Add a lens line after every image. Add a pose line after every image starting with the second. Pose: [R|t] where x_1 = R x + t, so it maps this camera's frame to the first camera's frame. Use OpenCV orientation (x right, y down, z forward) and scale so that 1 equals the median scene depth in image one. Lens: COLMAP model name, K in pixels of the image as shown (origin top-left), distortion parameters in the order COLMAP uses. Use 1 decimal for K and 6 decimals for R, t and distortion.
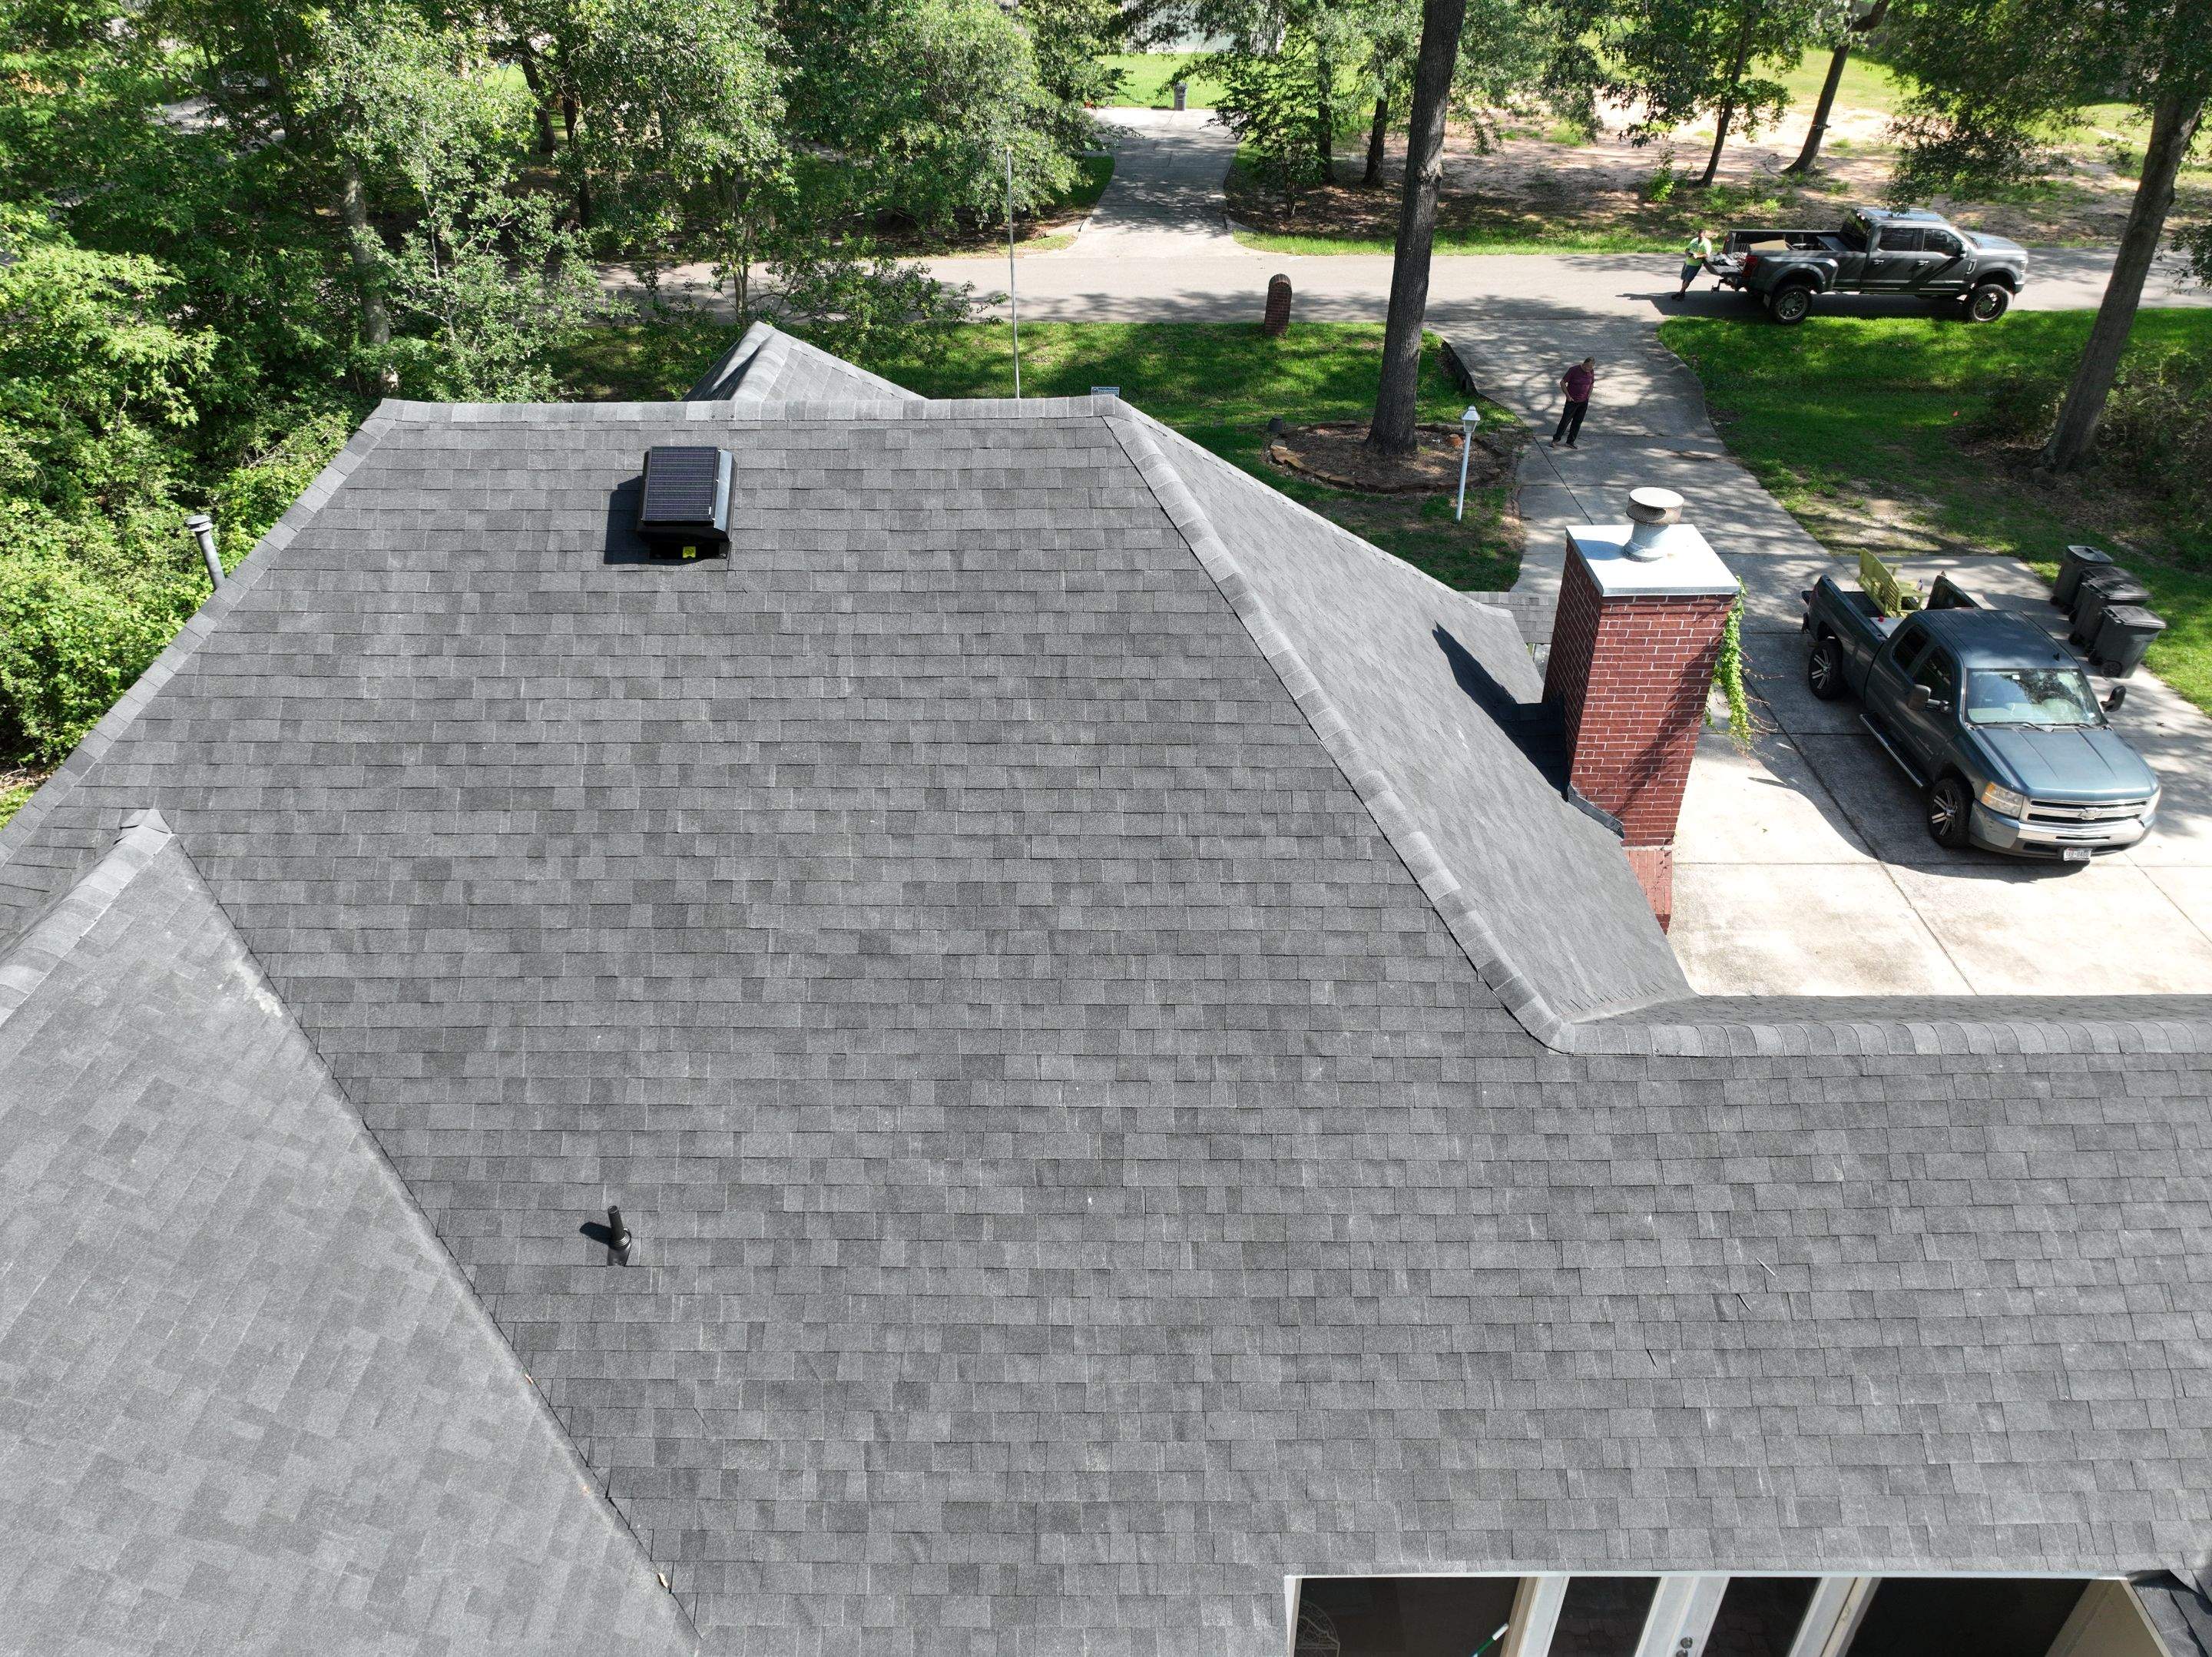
lens RADIAL K [[1555.1, 0, 1102.5], [0, 1555.1, 830.5], [0, 0, 1]] dist [0.004900, 0.005201]
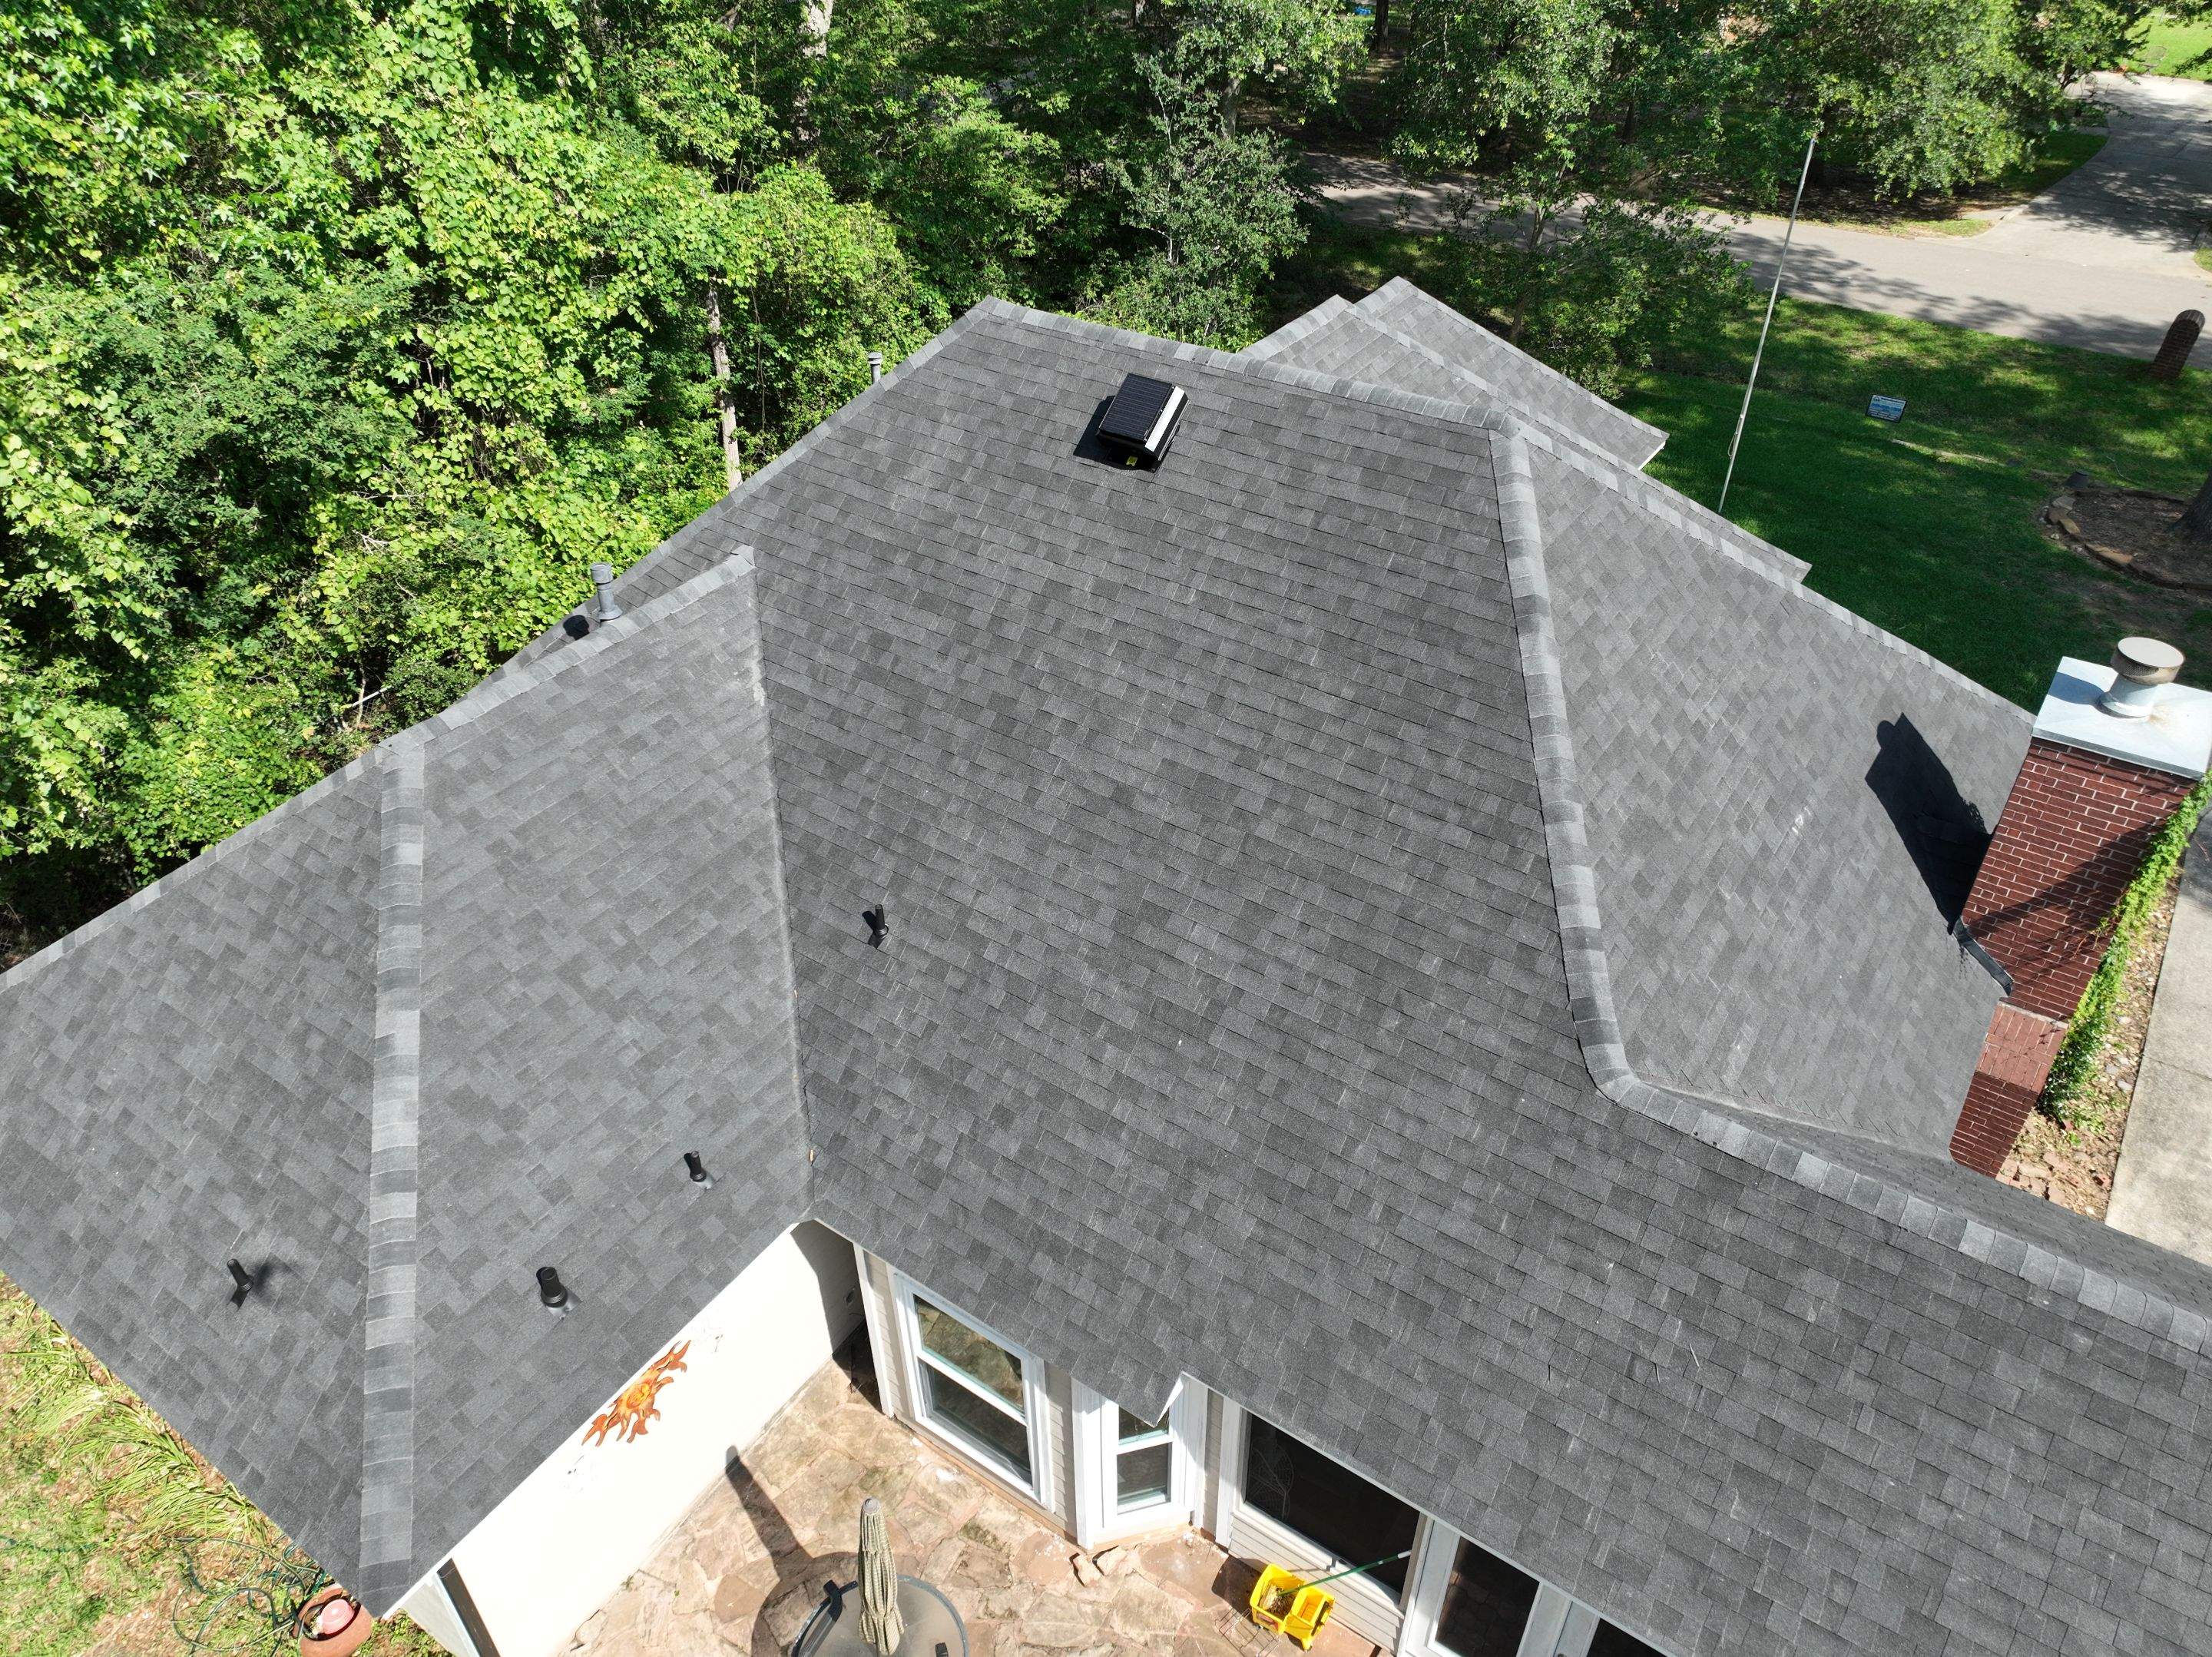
lens RADIAL K [[1554.0, 0, 1103.4], [0, 1554.0, 831.2], [0, 0, 1]] dist [0.003121, 0.007234]
pose [[0.823758, 0.341446, -0.452589, 0.416964], [-0.314458, 0.939423, 0.136383, -0.066288], [0.471741, 0.029973, 0.881228, -0.120041]]
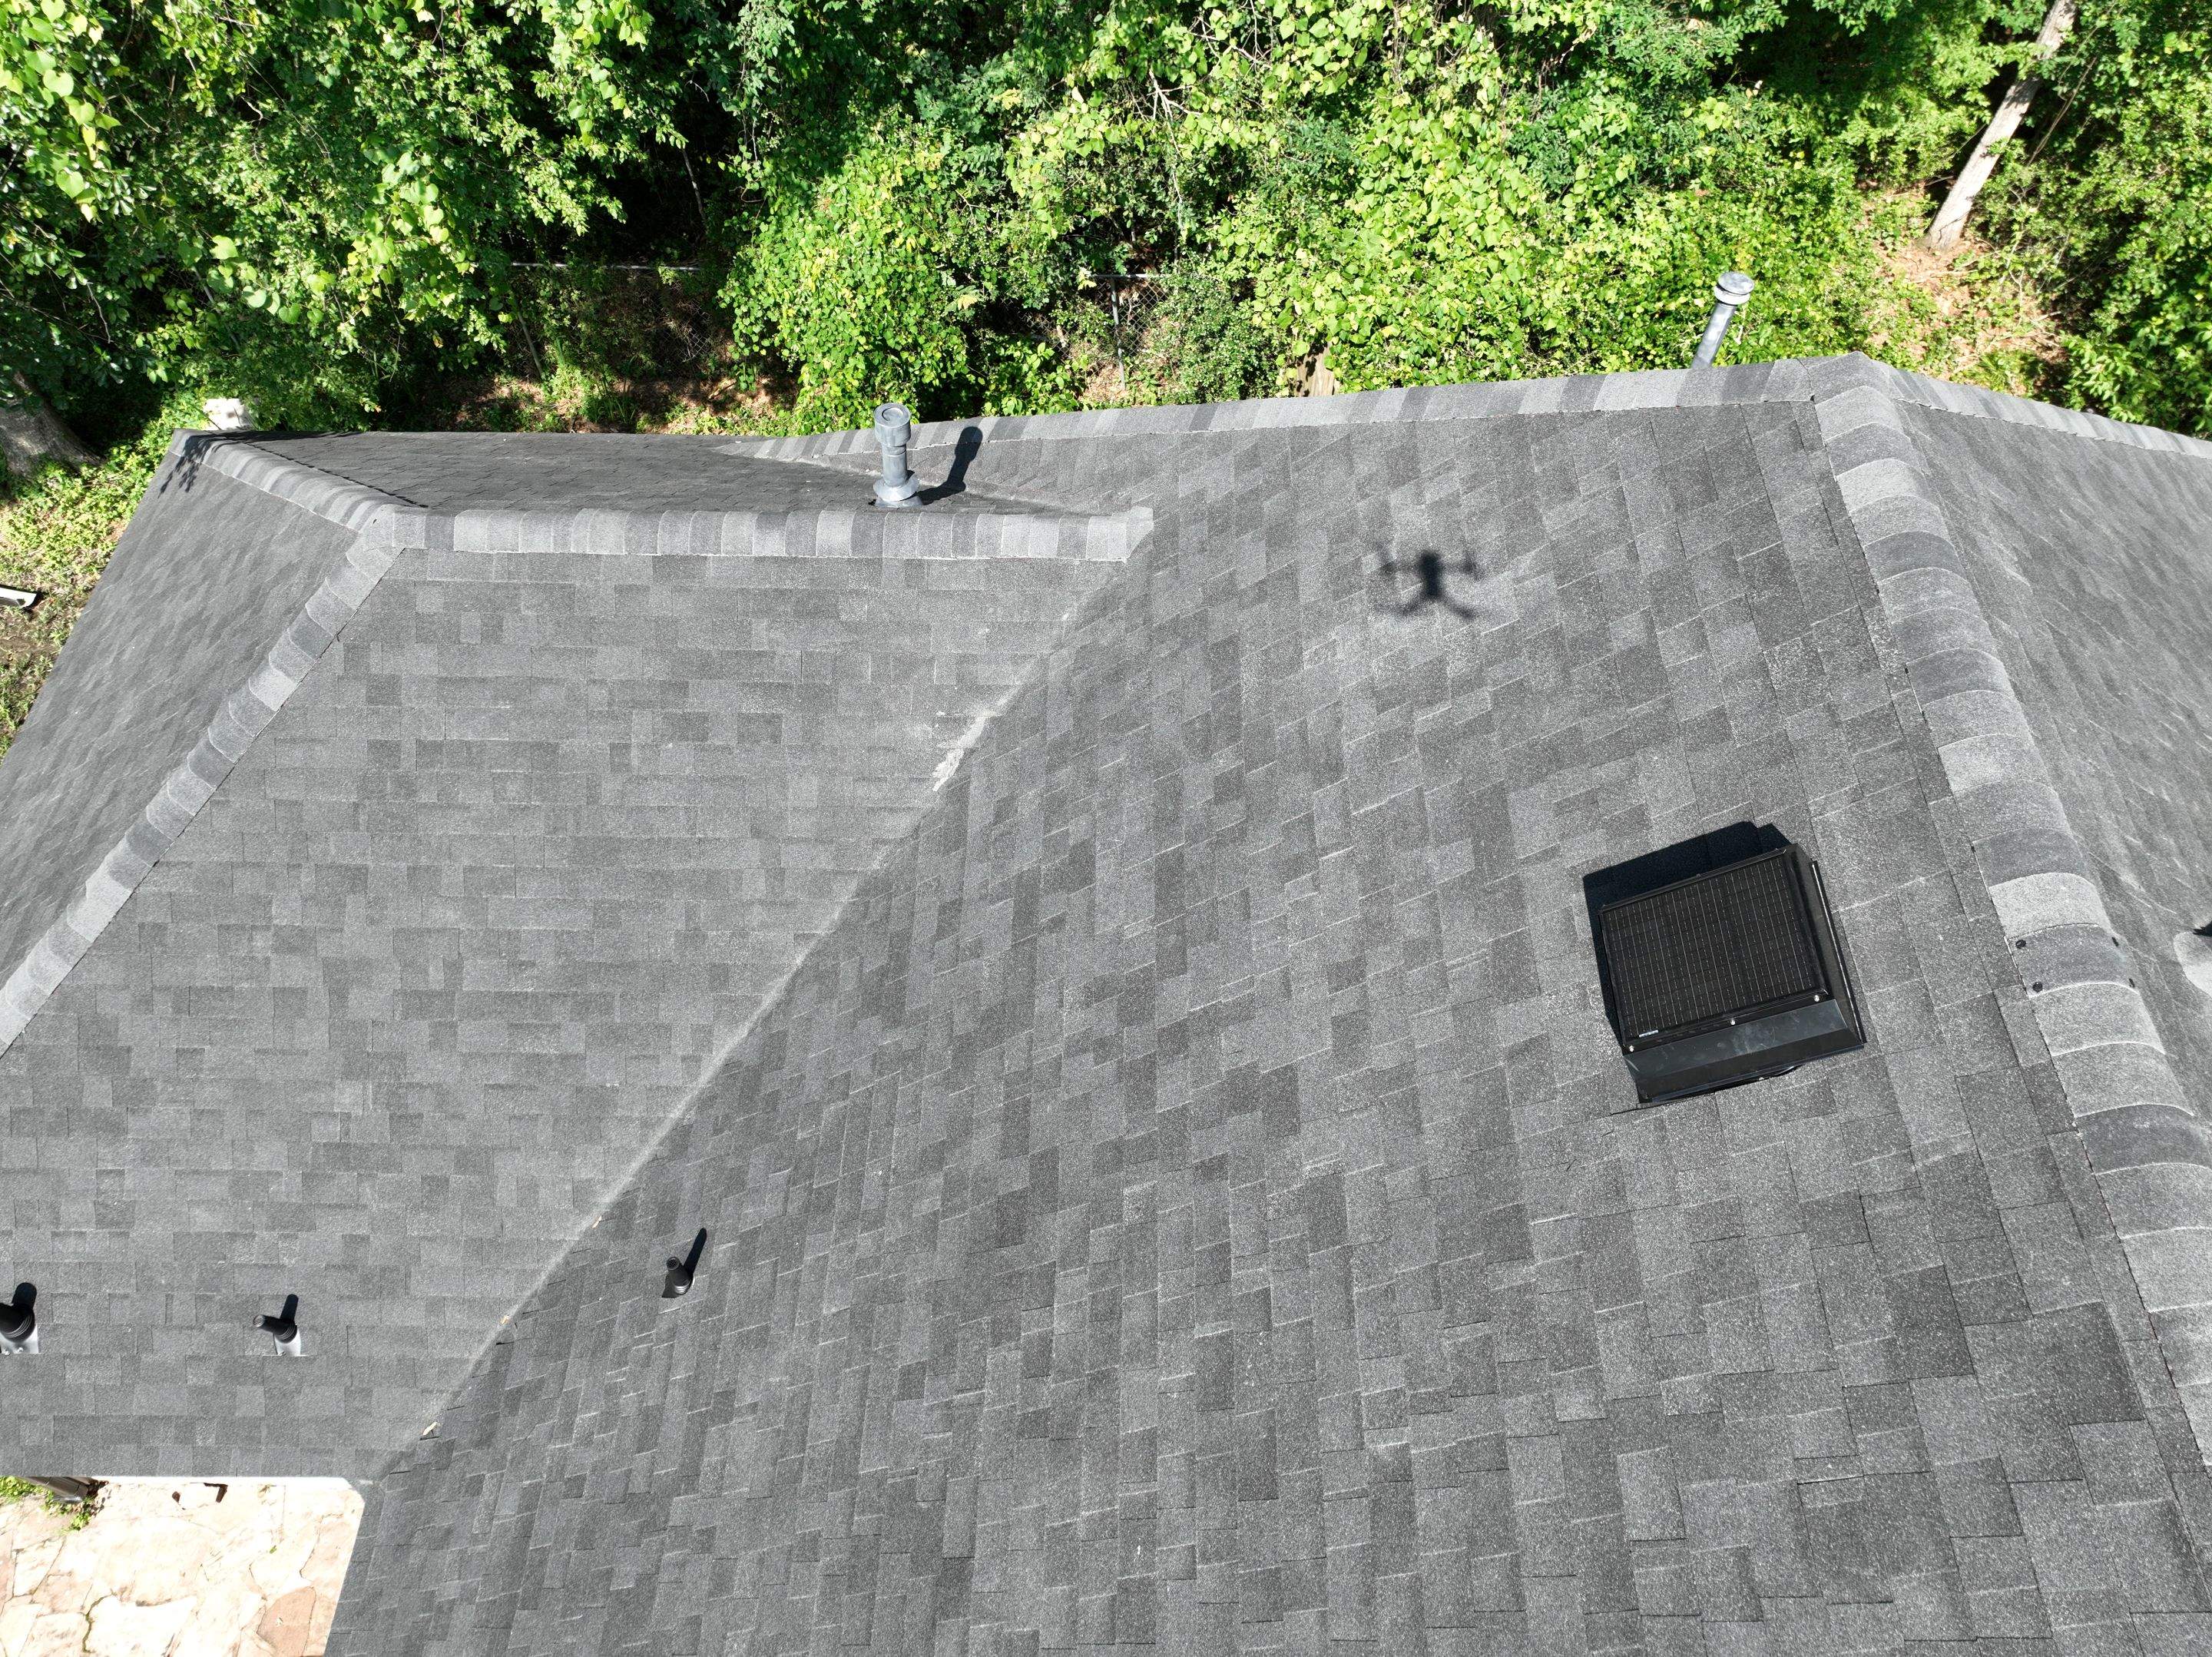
lens RADIAL K [[1554.0, 0, 1103.4], [0, 1554.0, 831.2], [0, 0, 1]] dist [0.003121, 0.007234]
pose [[-0.020805, 0.828080, -0.560224, -0.058380], [-0.552407, 0.457524, 0.696791, -0.467151], [0.833315, 0.323969, 0.447919, 0.697023]]
